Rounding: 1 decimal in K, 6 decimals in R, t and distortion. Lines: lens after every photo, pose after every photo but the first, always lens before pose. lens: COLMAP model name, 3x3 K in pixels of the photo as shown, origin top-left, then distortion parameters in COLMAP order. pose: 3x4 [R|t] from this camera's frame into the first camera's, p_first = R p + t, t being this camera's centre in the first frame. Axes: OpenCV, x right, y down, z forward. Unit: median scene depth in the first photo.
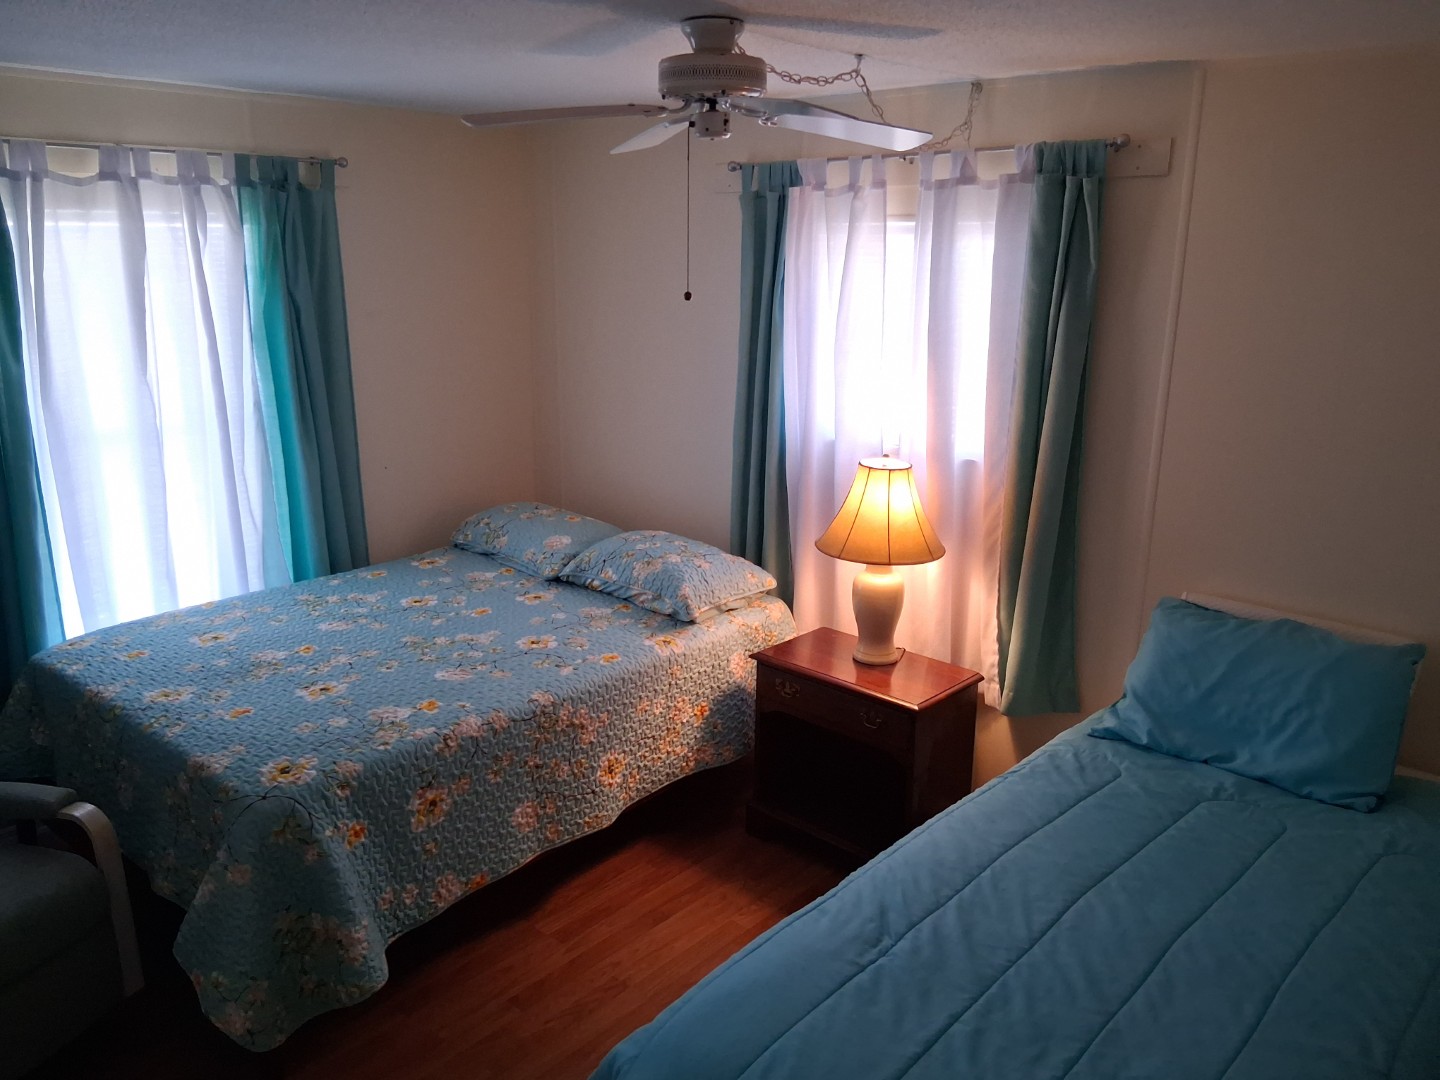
lens RADIAL K [[1086.6, 0, 718.7], [0, 1086.6, 544.7], [0, 0, 1]] dist [0.124694, -0.213097]
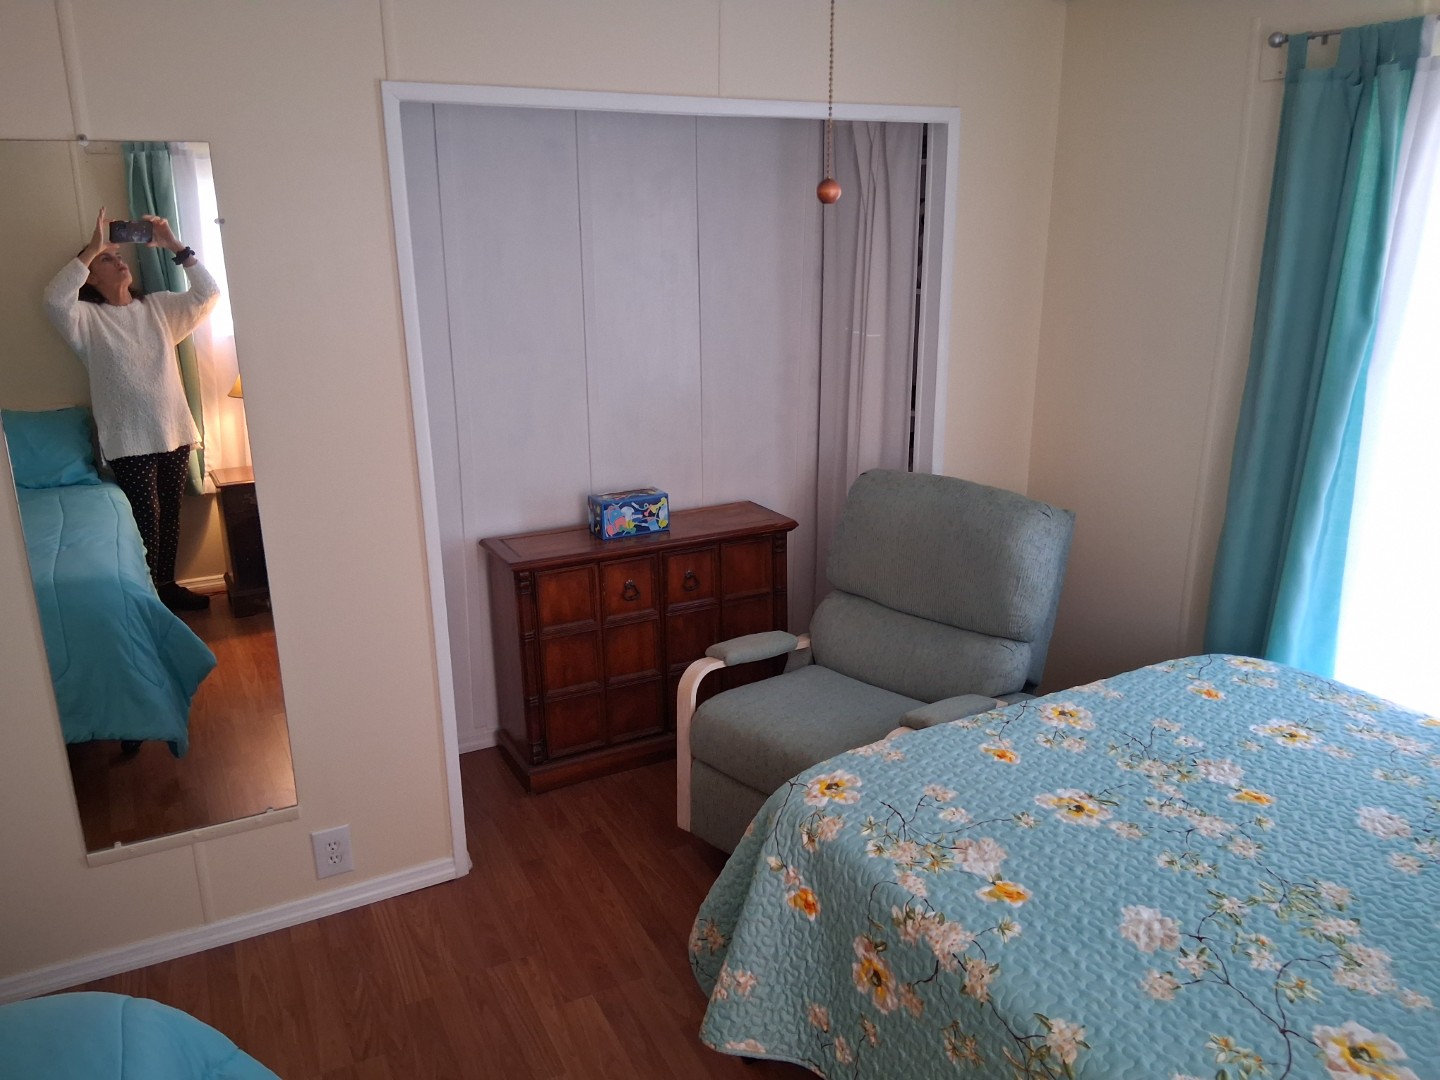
lens RADIAL K [[1086.6, 0, 718.7], [0, 1086.6, 544.7], [0, 0, 1]] dist [0.124694, -0.213097]
pose [[-0.358435, 0.263796, -0.895509, 0.284847], [-0.247527, 0.898058, 0.363622, -0.205270], [0.900141, 0.351998, -0.256599, 0.912519]]
